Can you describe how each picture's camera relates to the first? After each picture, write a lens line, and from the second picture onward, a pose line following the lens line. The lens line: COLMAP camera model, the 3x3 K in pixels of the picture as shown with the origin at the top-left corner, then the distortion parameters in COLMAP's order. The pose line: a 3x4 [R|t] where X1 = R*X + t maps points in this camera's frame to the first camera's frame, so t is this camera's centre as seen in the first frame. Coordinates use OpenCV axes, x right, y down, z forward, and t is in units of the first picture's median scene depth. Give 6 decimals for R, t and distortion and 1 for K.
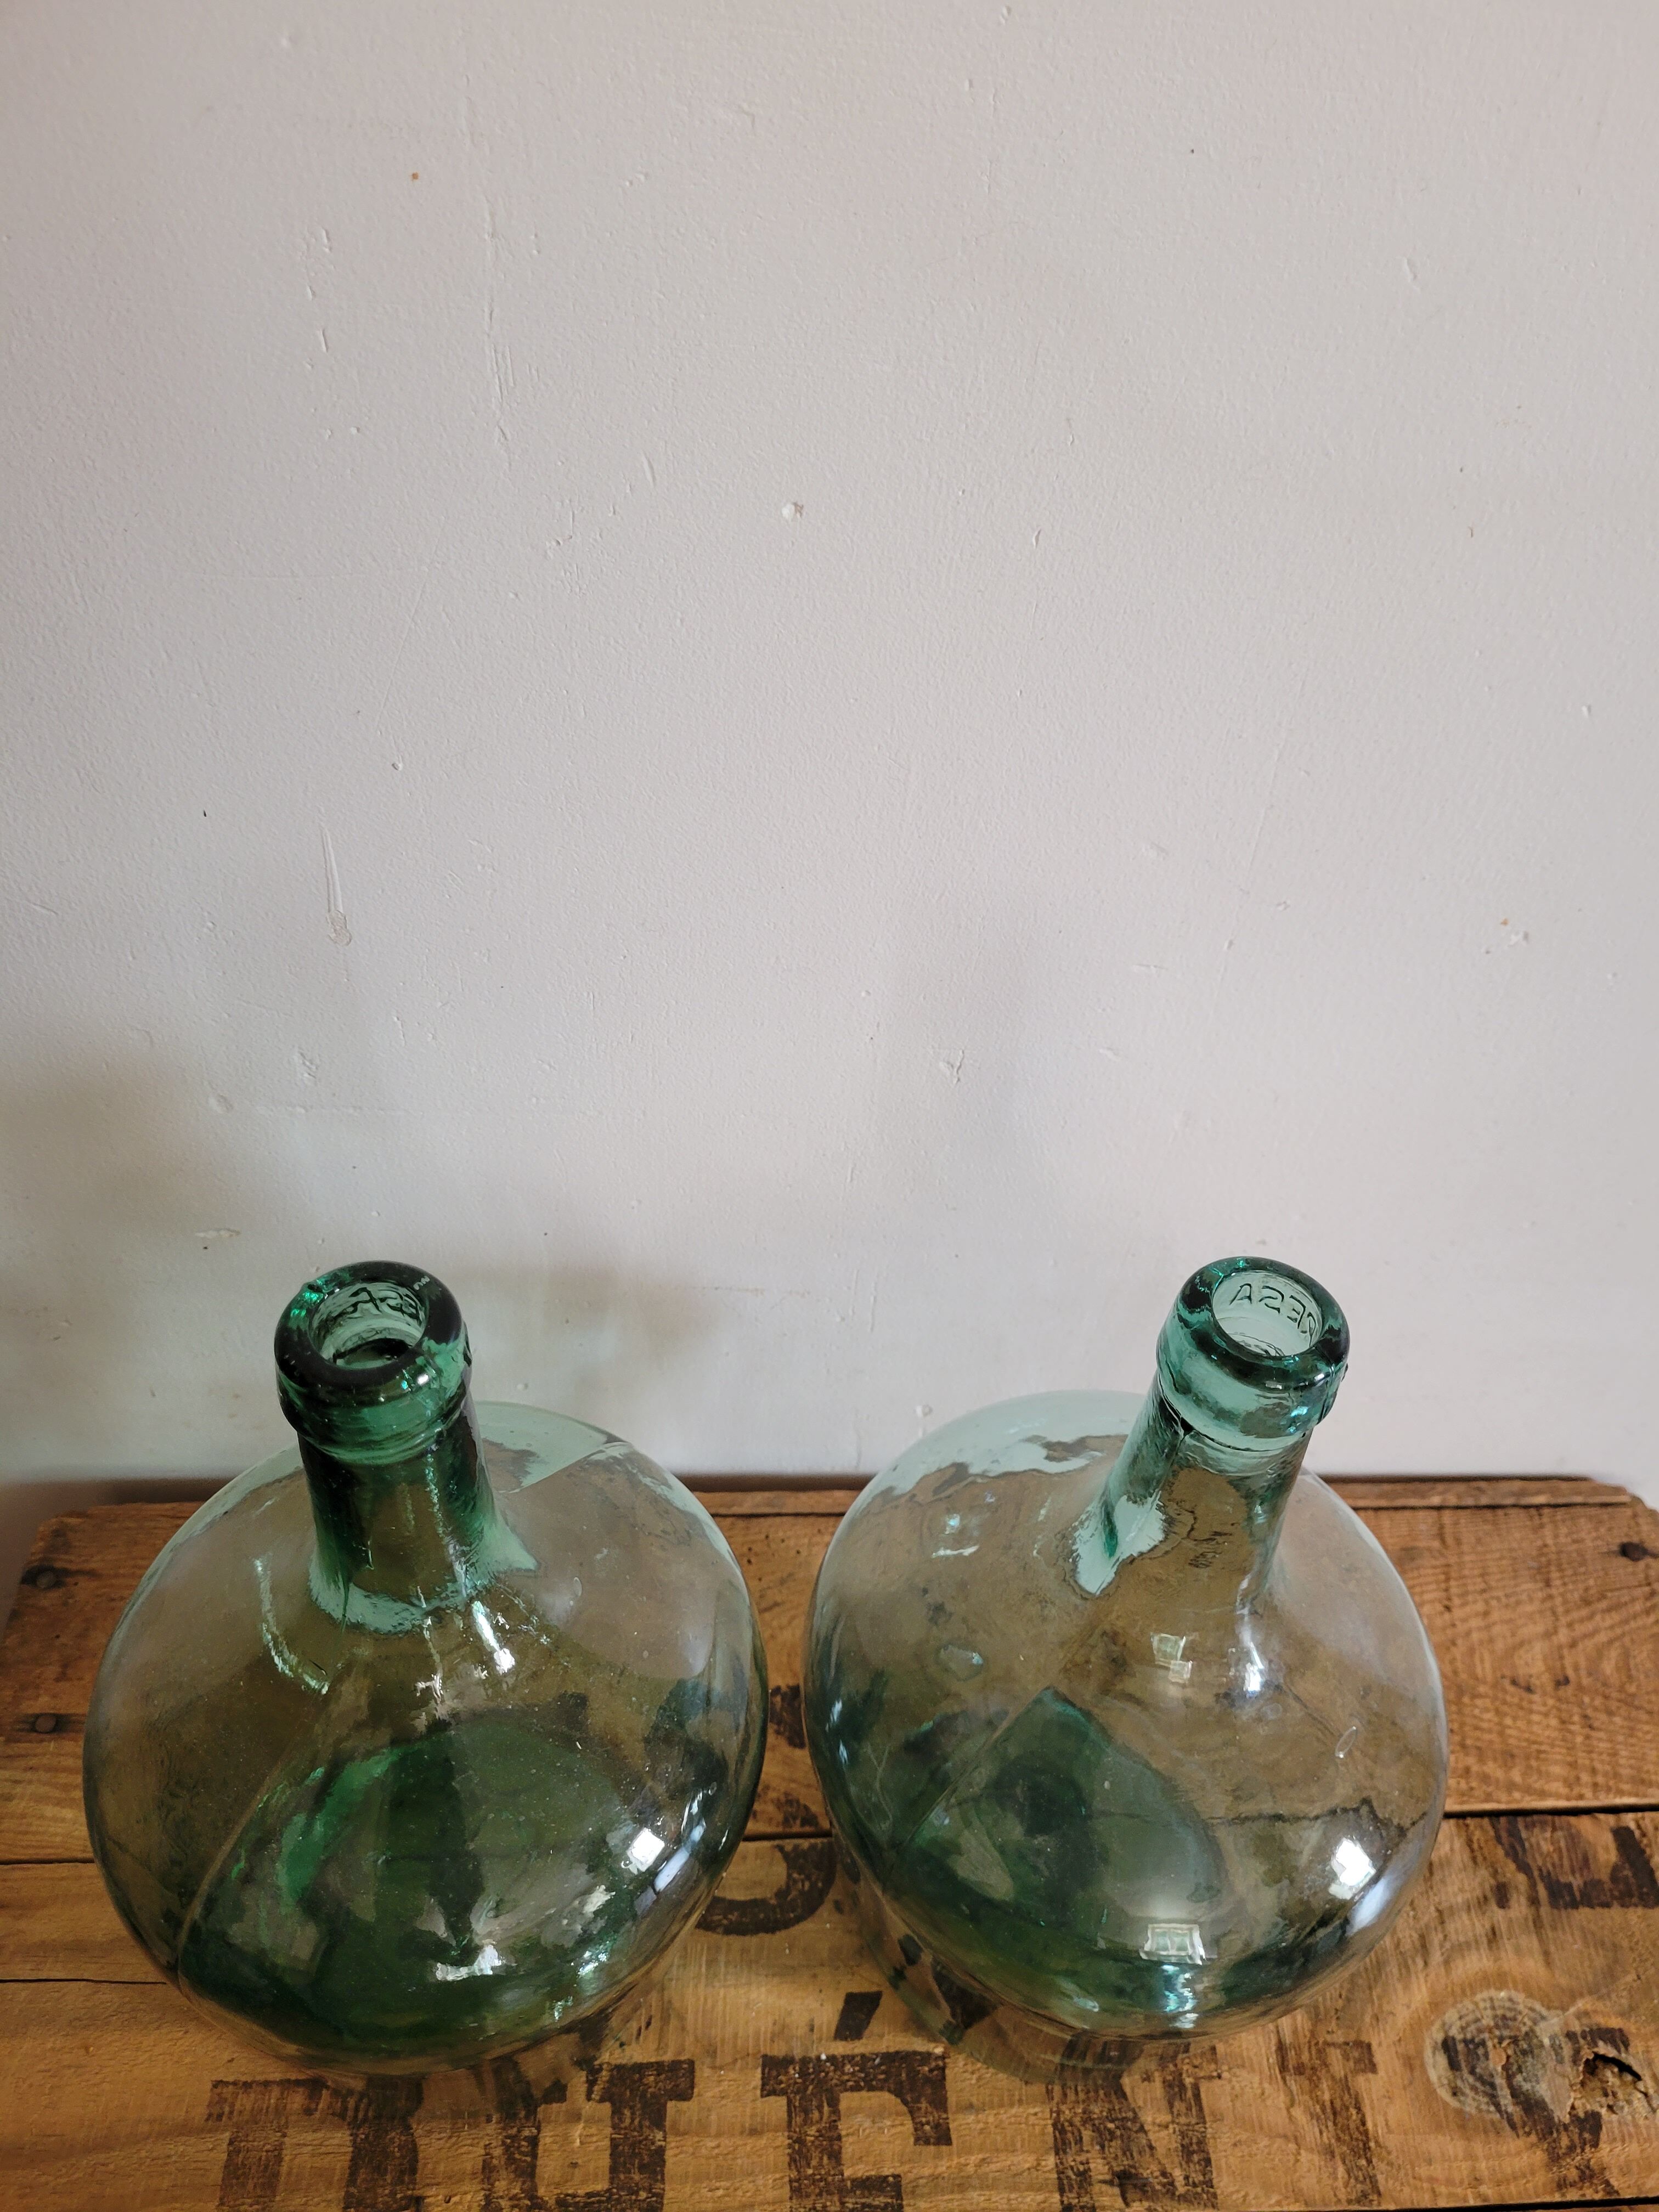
lens RADIAL K [[1698.9, 0, 847.7], [0, 1698.9, 1112.0], [0, 0, 1]] dist [0.028374, -0.025689]
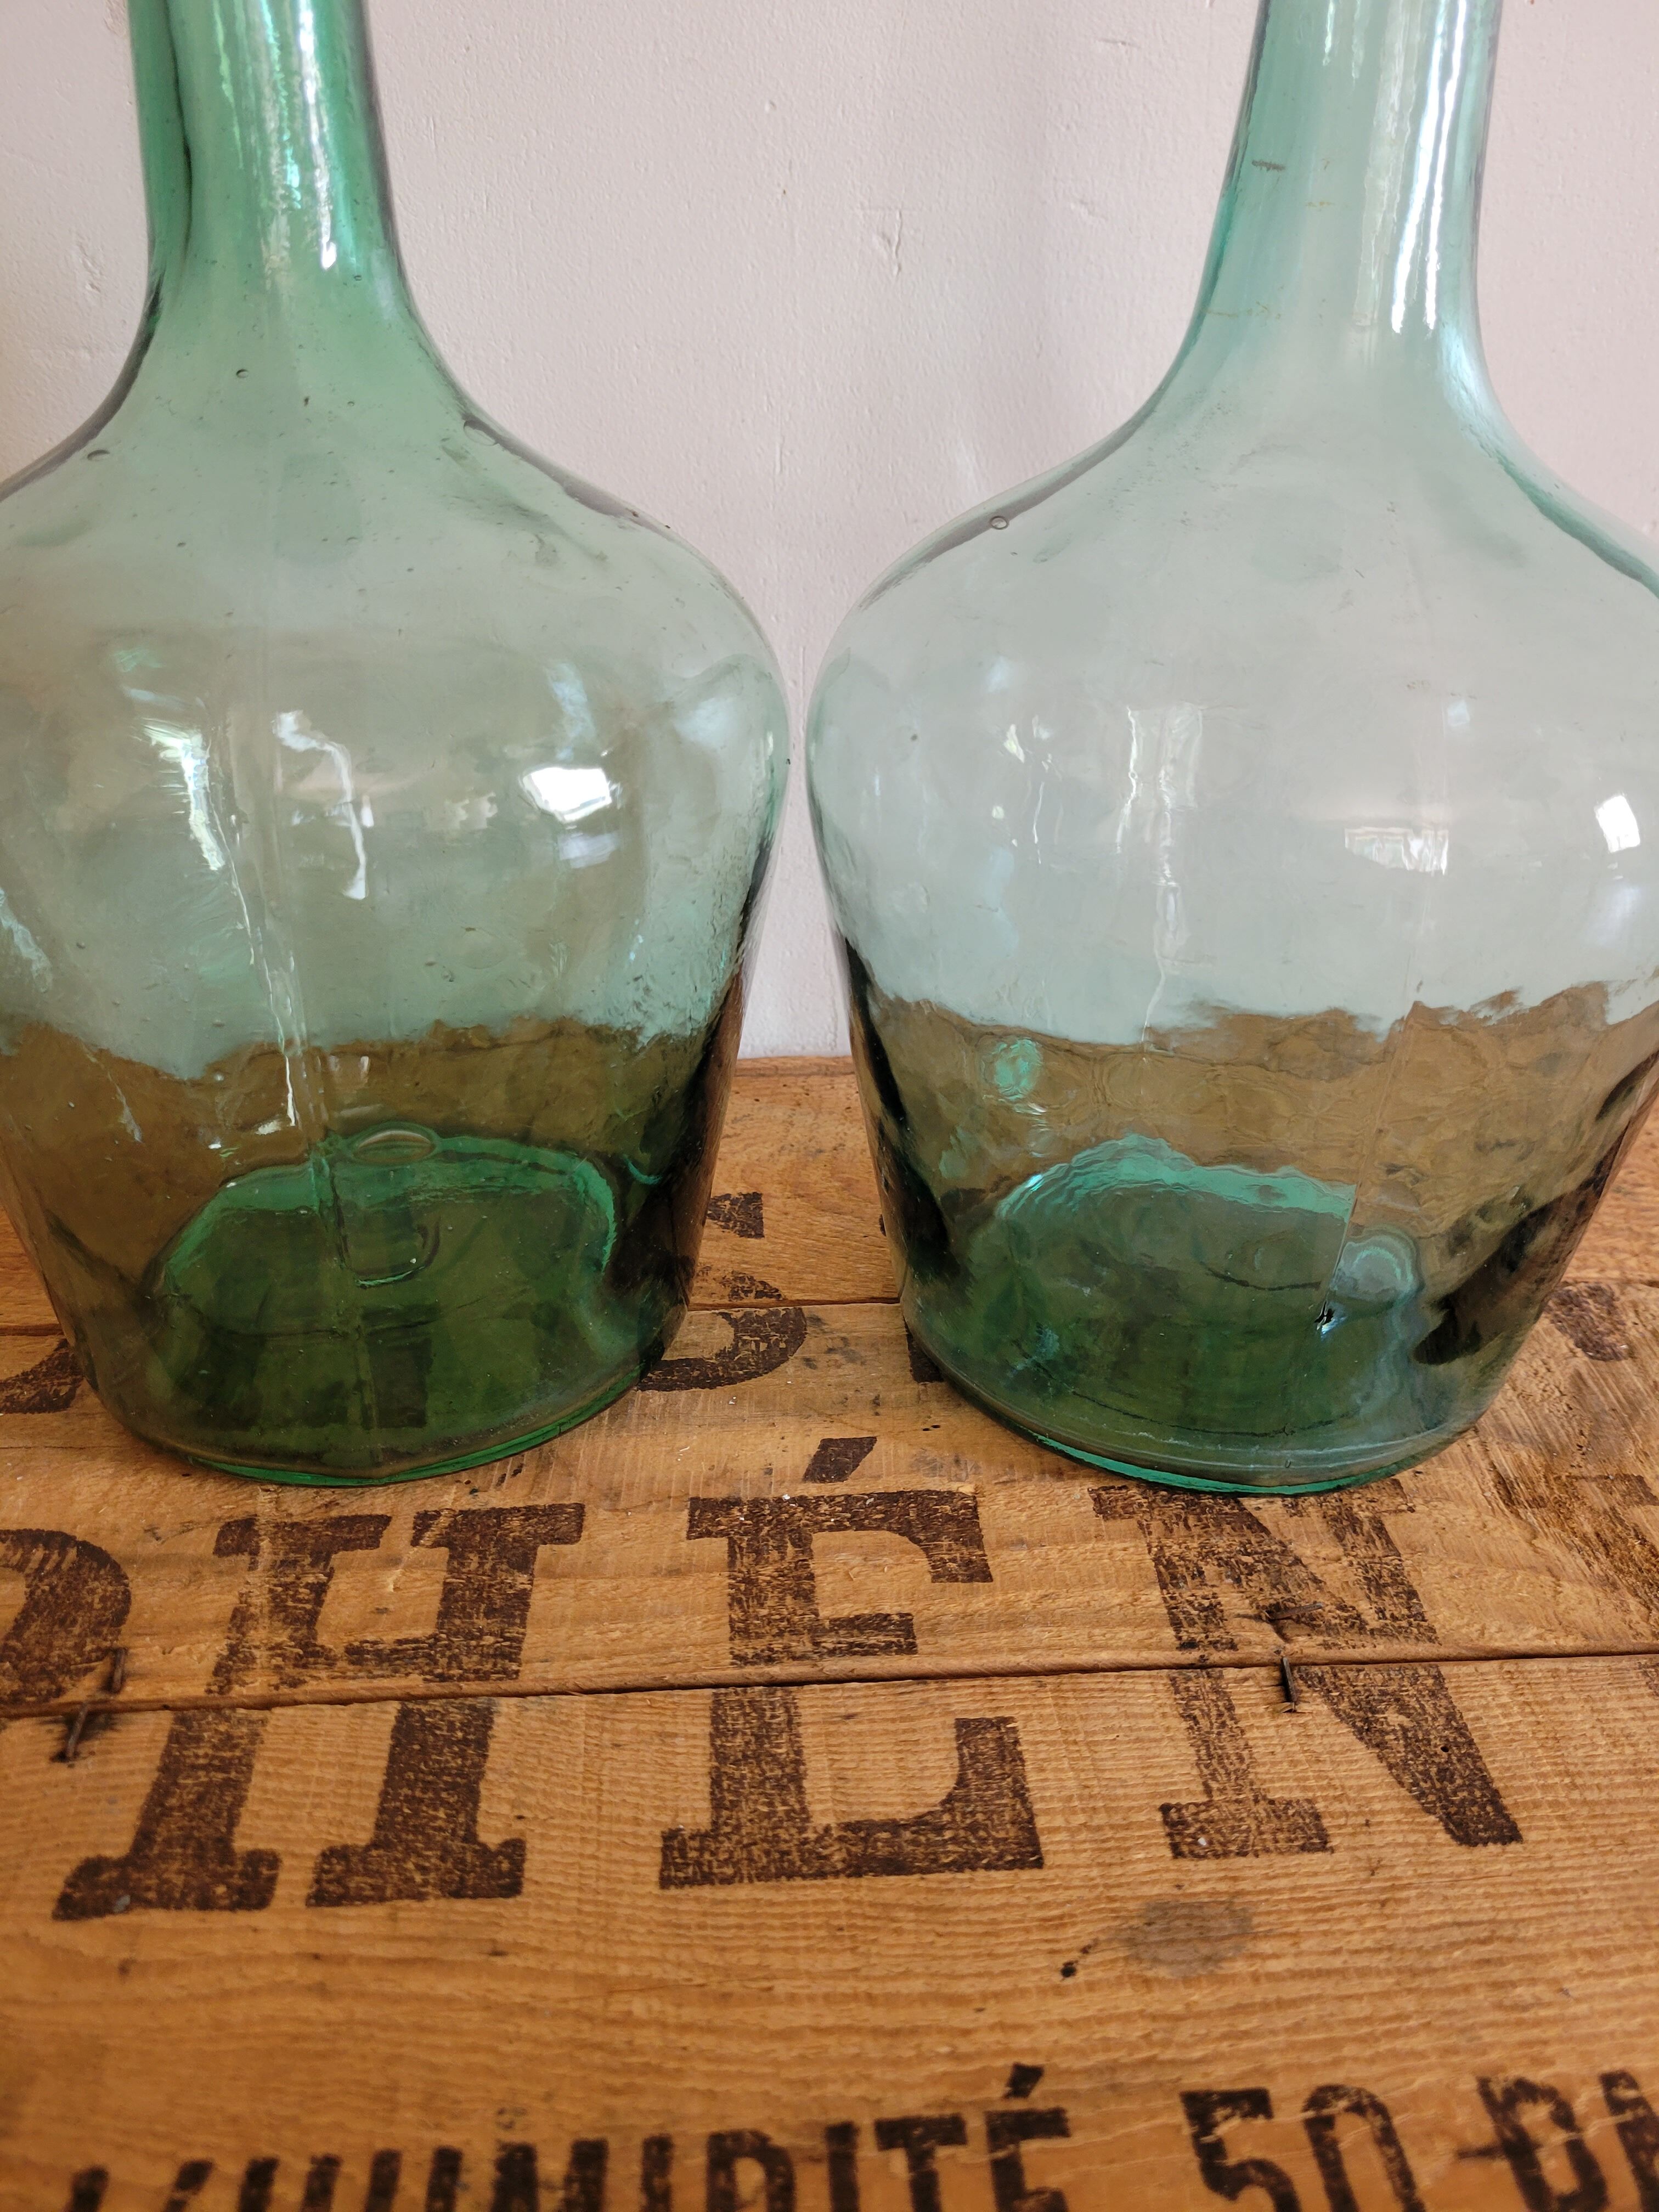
lens RADIAL K [[1698.9, 0, 841.8], [0, 1698.9, 1109.1], [0, 0, 1]] dist [0.028374, -0.025689]
pose [[0.997711, -0.064767, -0.019463, 0.029047], [0.056259, 0.954574, -0.292615, 0.613033], [0.037531, 0.290850, 0.956032, 0.353496]]
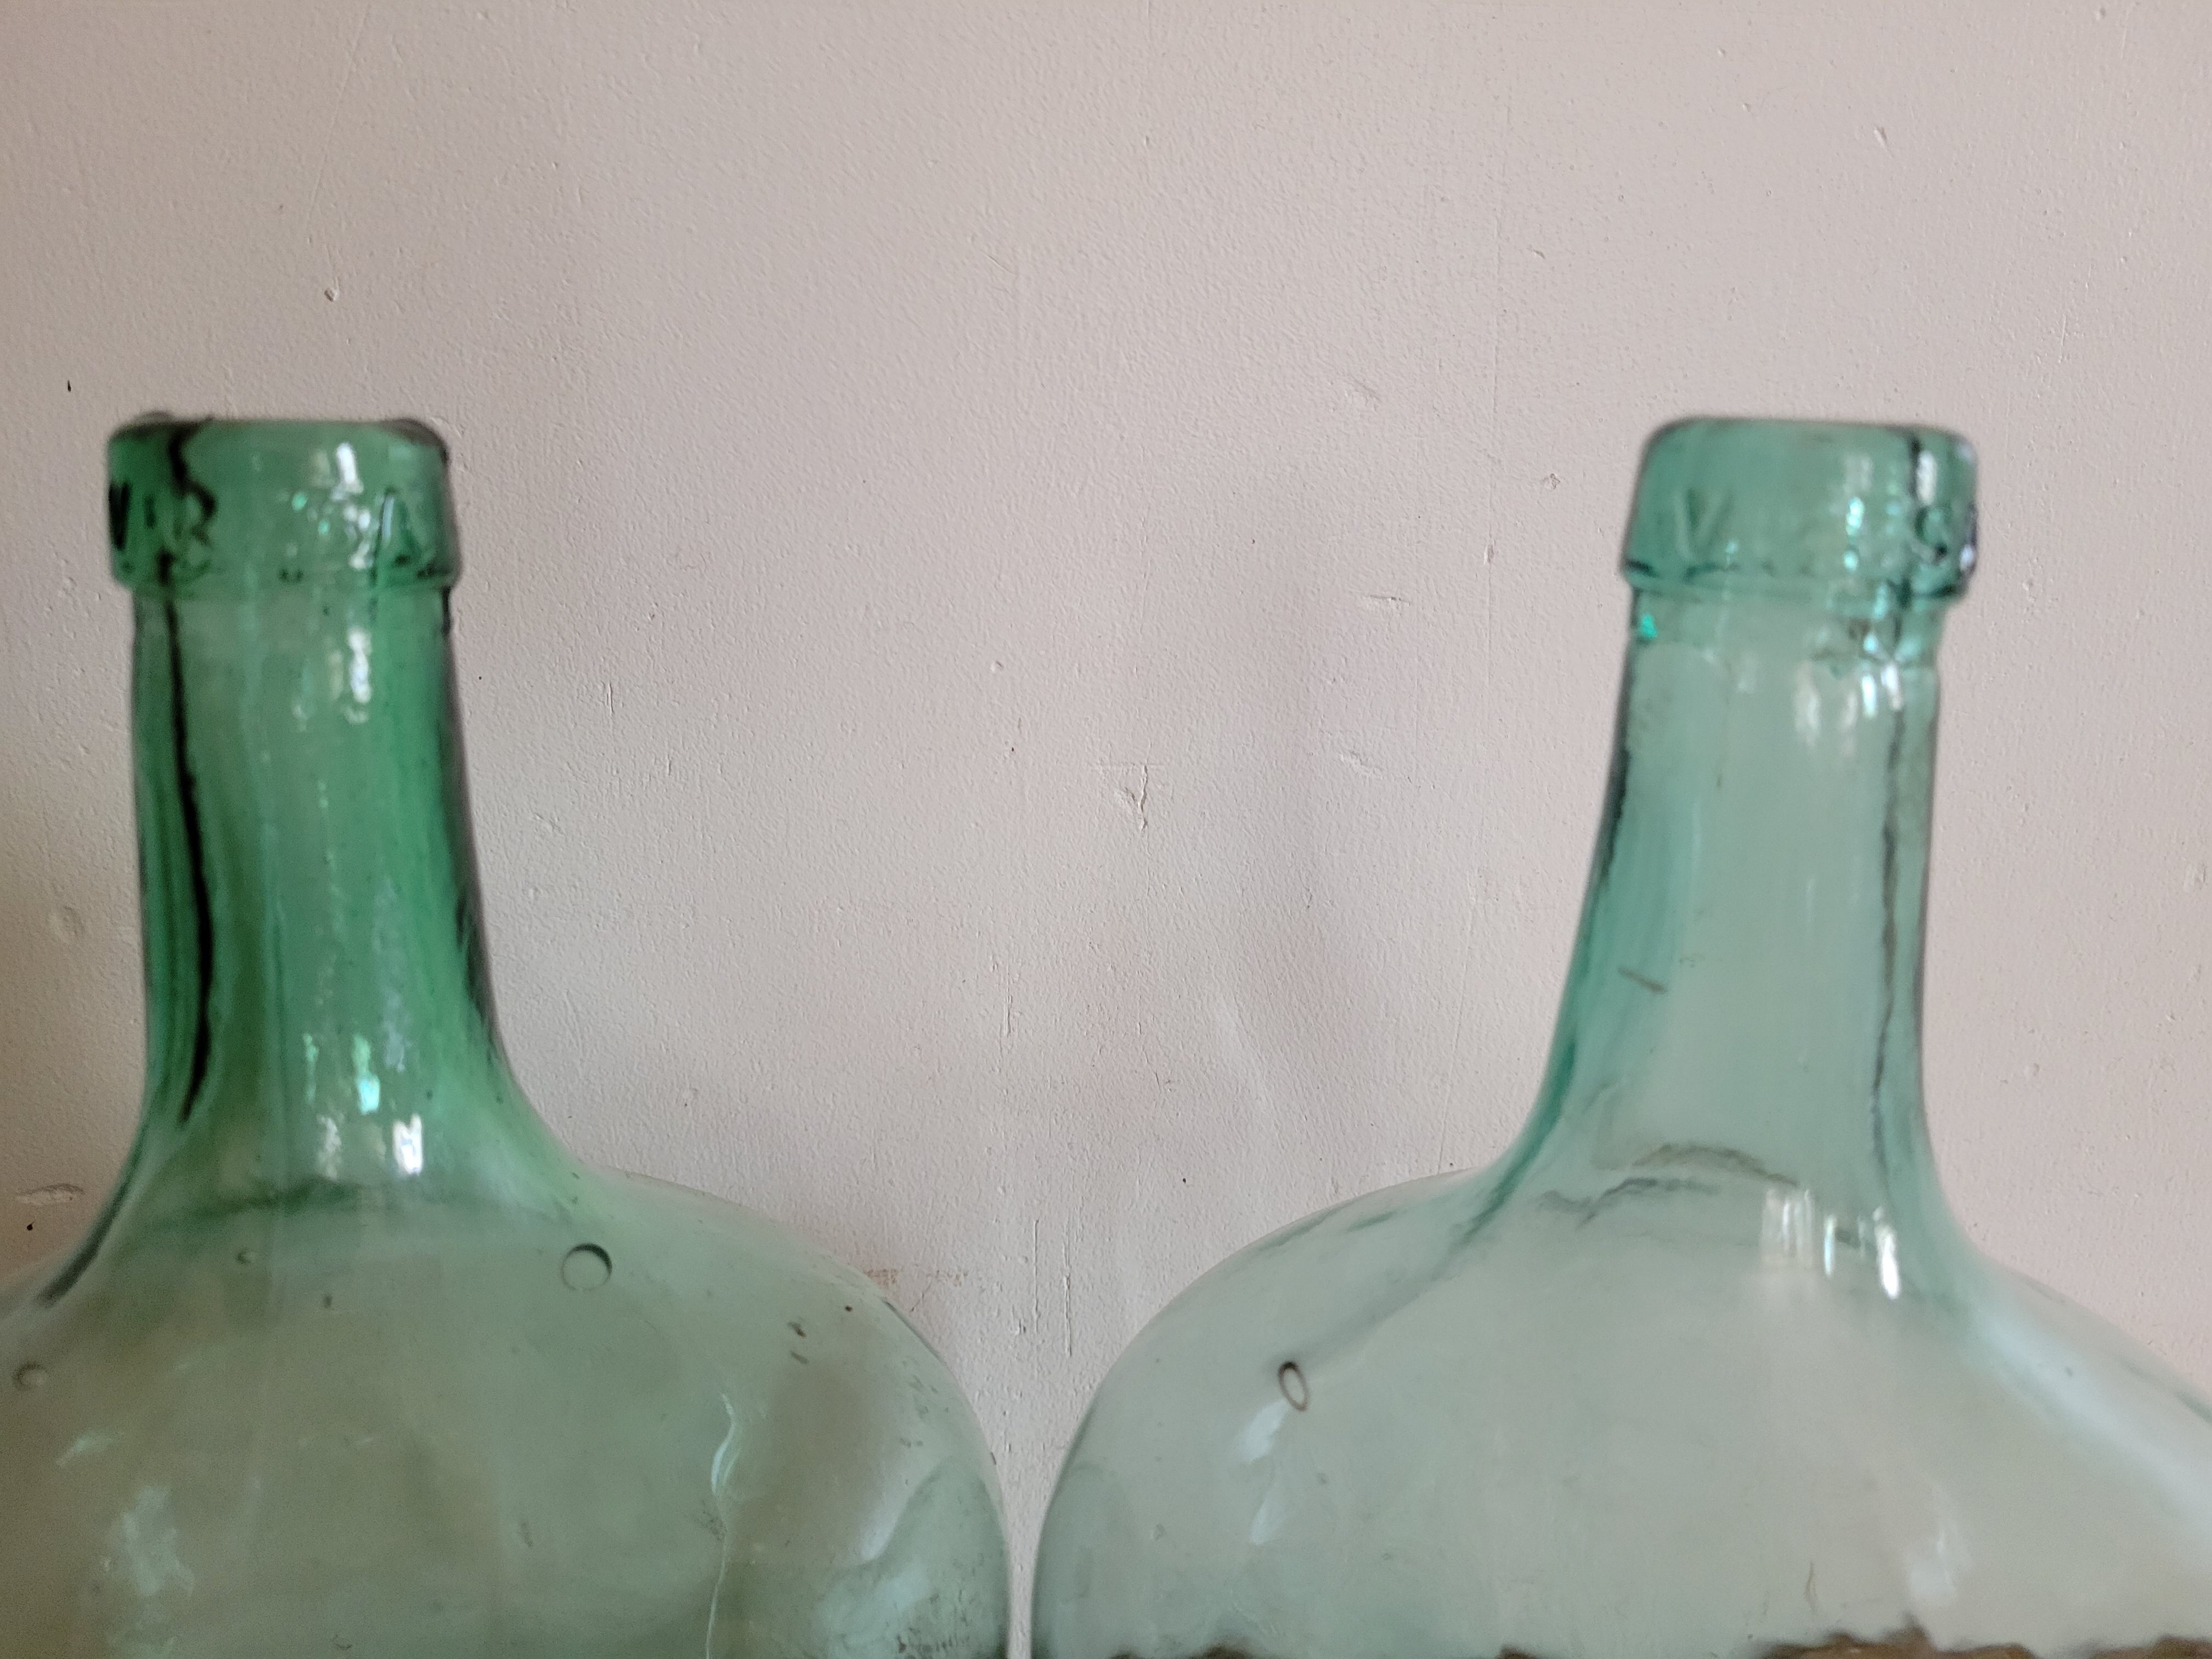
lens RADIAL K [[1698.9, 0, 1100.2], [0, 1698.9, 831.4], [0, 0, 1]] dist [0.028374, -0.025689]
pose [[0.997093, -0.075661, 0.008994, 0.041455], [0.069417, 0.853387, -0.516635, 0.353115], [0.031414, 0.515757, 0.856159, 0.417252]]
